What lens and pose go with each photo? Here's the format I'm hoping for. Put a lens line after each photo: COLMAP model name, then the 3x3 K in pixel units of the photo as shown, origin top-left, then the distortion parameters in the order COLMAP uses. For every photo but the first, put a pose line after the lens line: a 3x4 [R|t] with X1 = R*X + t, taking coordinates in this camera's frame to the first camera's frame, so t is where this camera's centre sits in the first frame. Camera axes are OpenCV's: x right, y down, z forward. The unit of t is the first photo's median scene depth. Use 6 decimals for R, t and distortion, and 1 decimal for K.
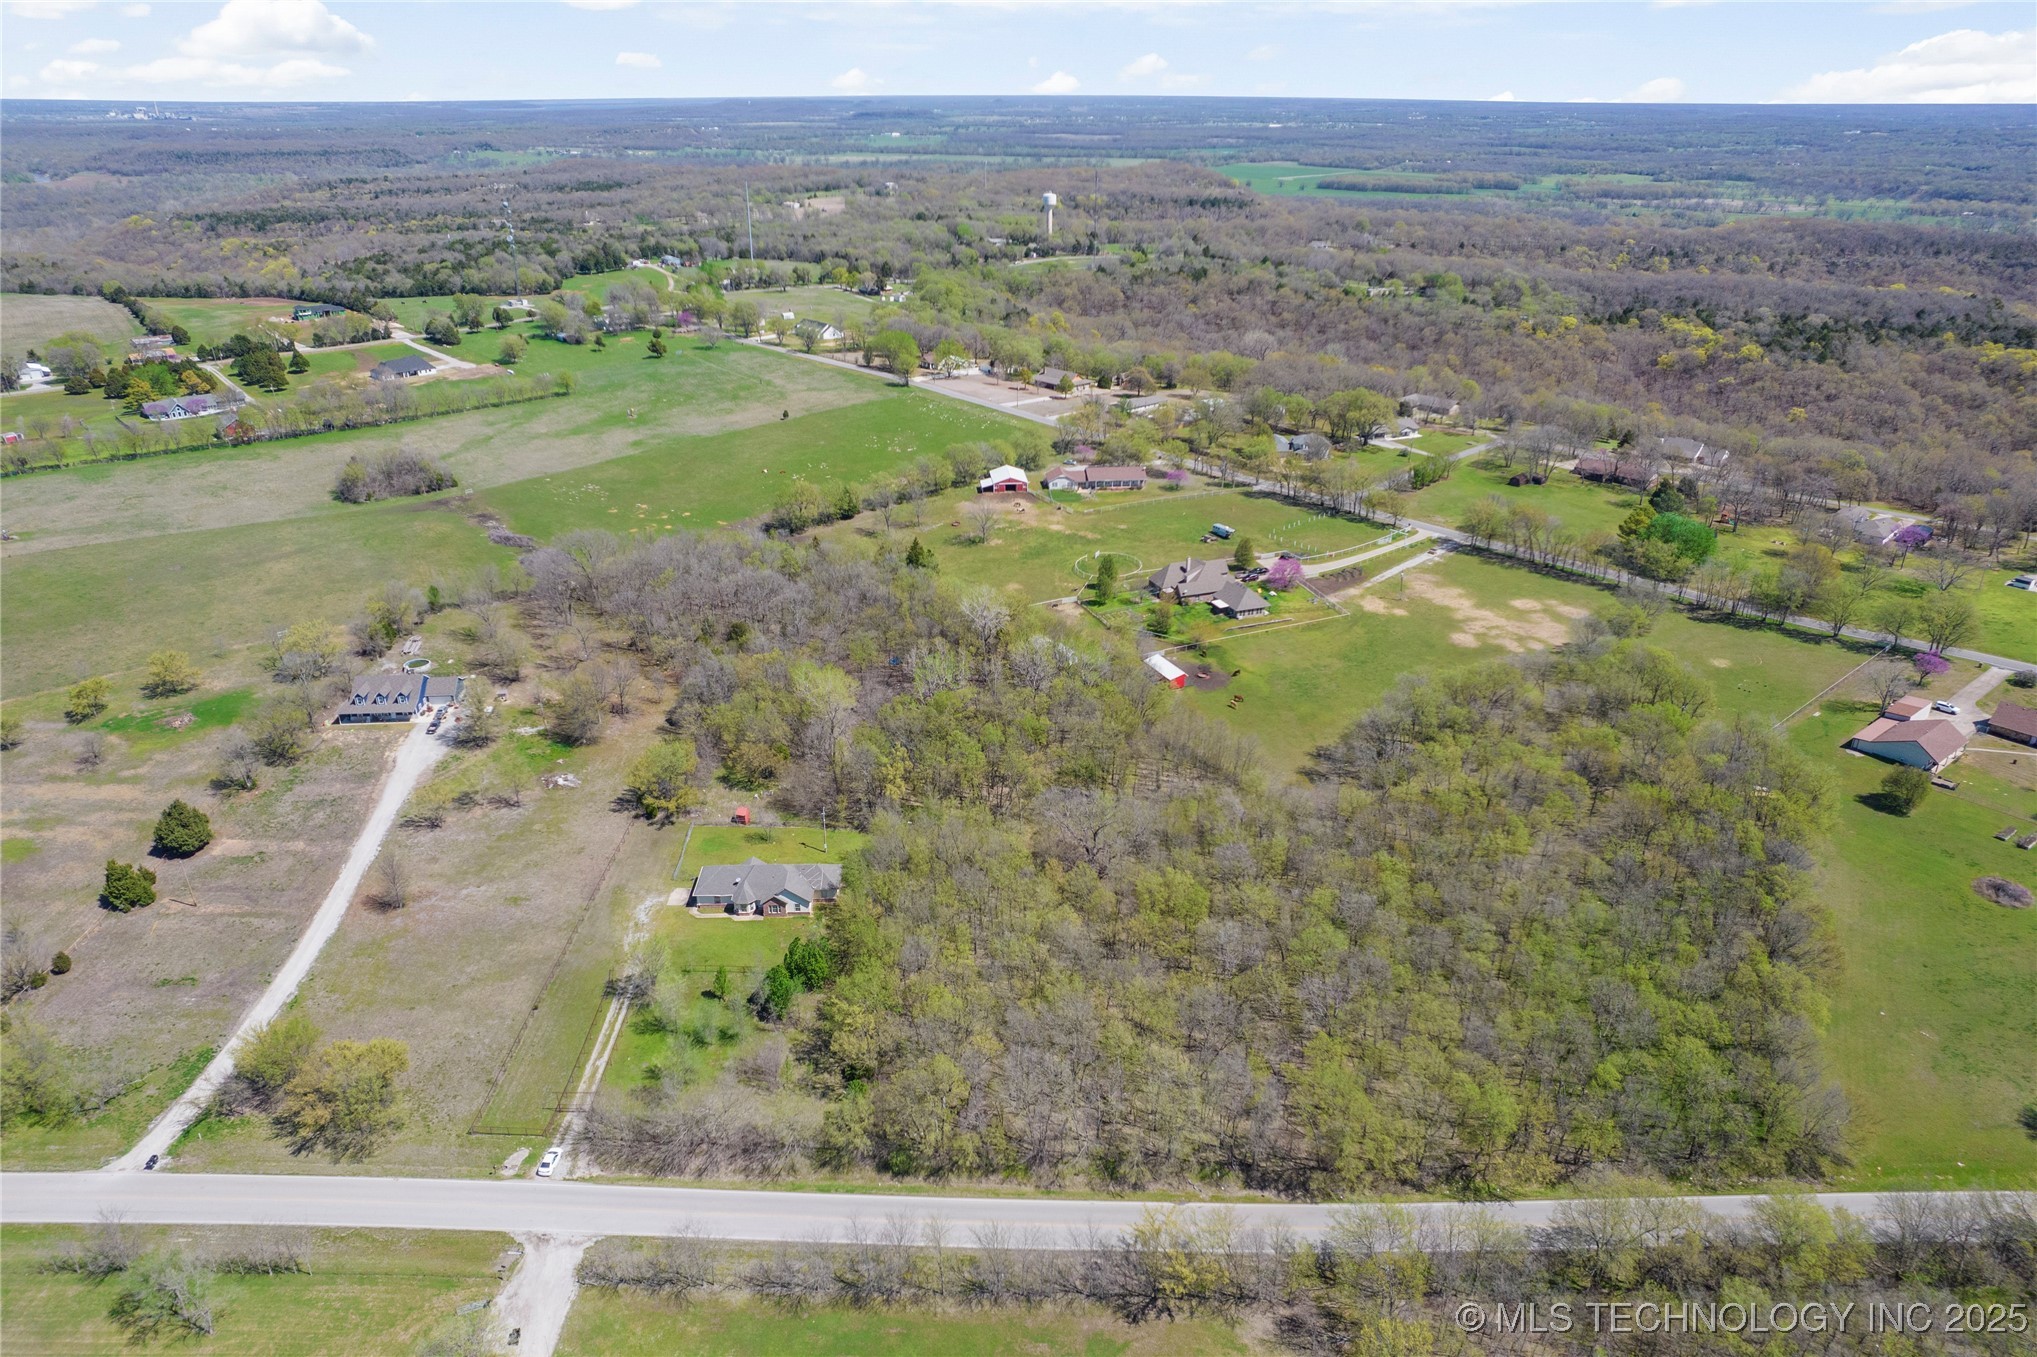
lens RADIAL K [[1354.4, 0, 1018.5], [0, 1354.4, 678.5], [0, 0, 1]] dist [-0.058272, 0.036830]
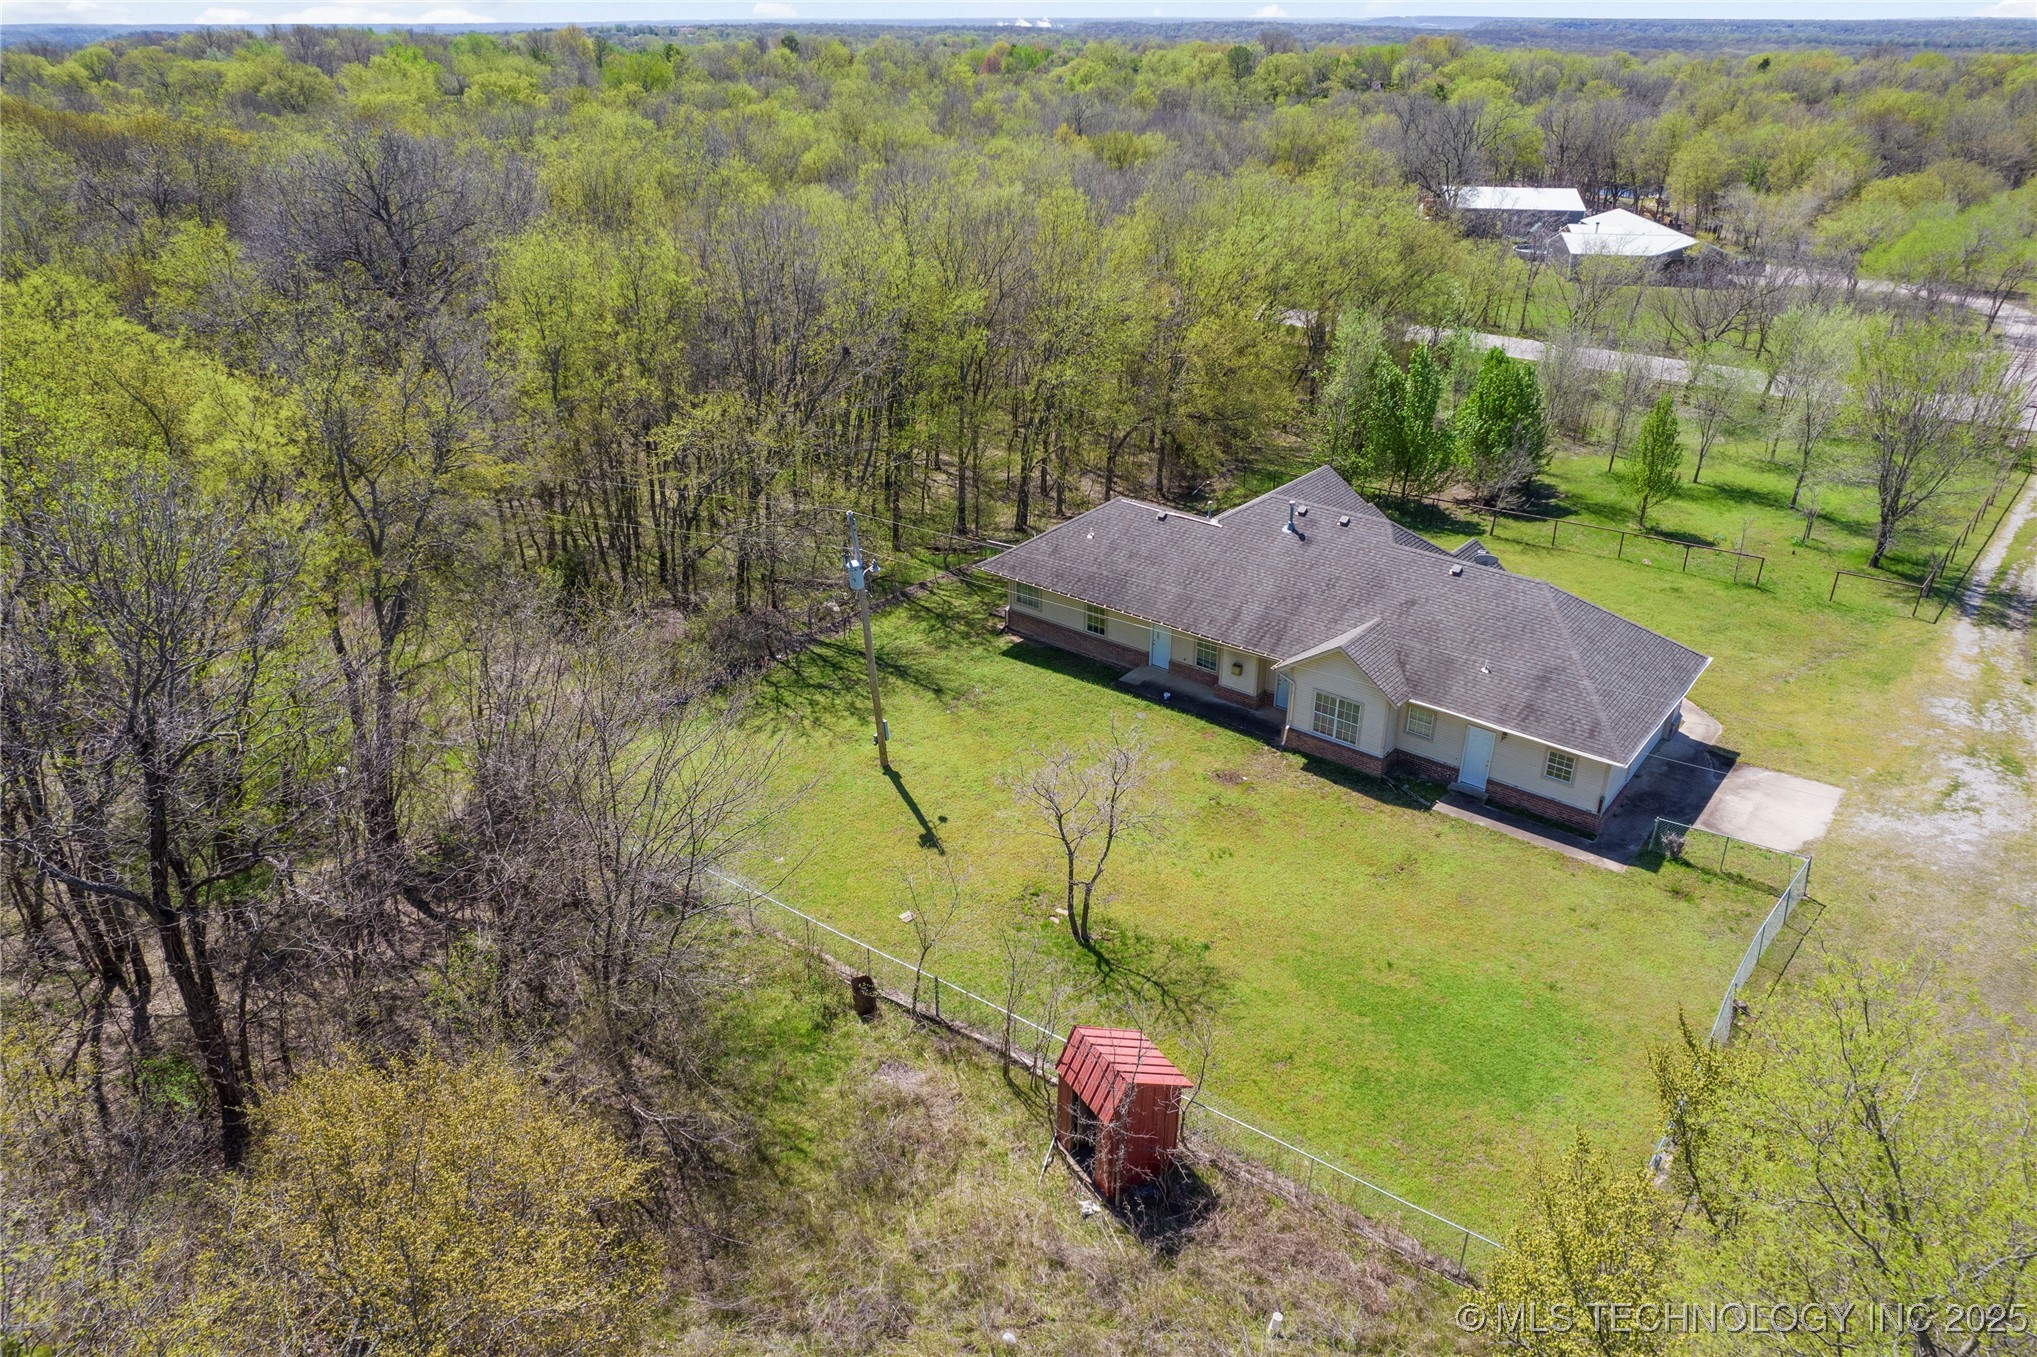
lens RADIAL K [[1354.4, 0, 1018.5], [0, 1354.4, 678.5], [0, 0, 1]] dist [-0.058272, 0.036830]
pose [[-0.752422, -0.290937, 0.590946, -0.233922], [0.273033, 0.678698, 0.681778, 0.000311], [-0.599429, 0.674332, -0.431232, 0.952404]]
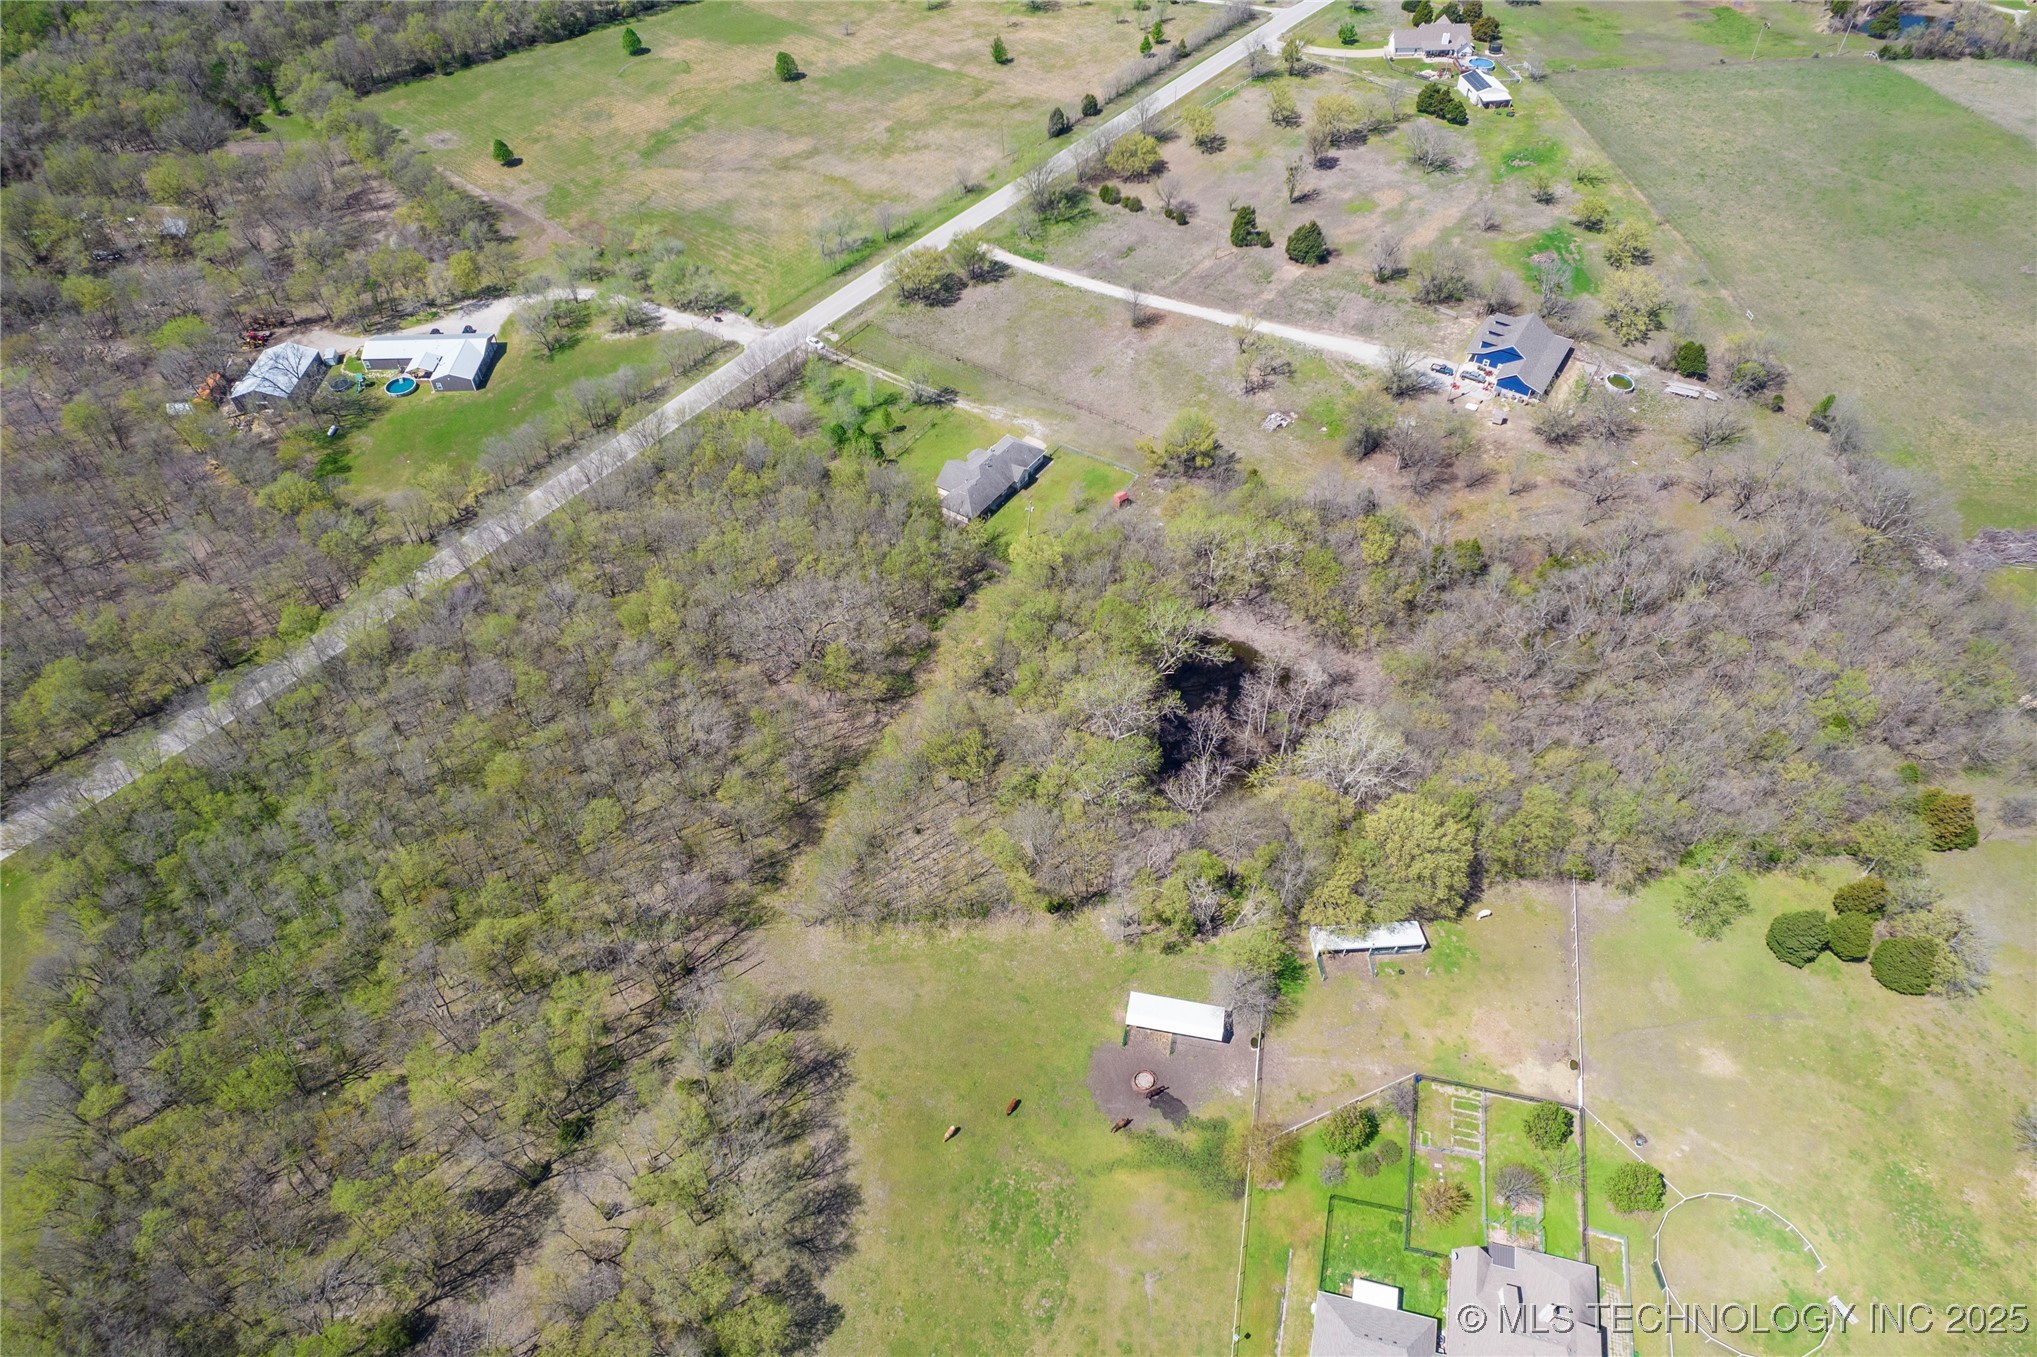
lens RADIAL K [[1296.8, 0, 1018.4], [0, 1296.8, 686.5], [0, 0, 1]] dist [-0.065376, 0.059794]
pose [[-0.590809, 0.594257, -0.545713, 0.405017], [-0.321199, 0.447229, 0.834756, -0.558438], [0.740119, 0.668464, -0.073352, 1.022877]]
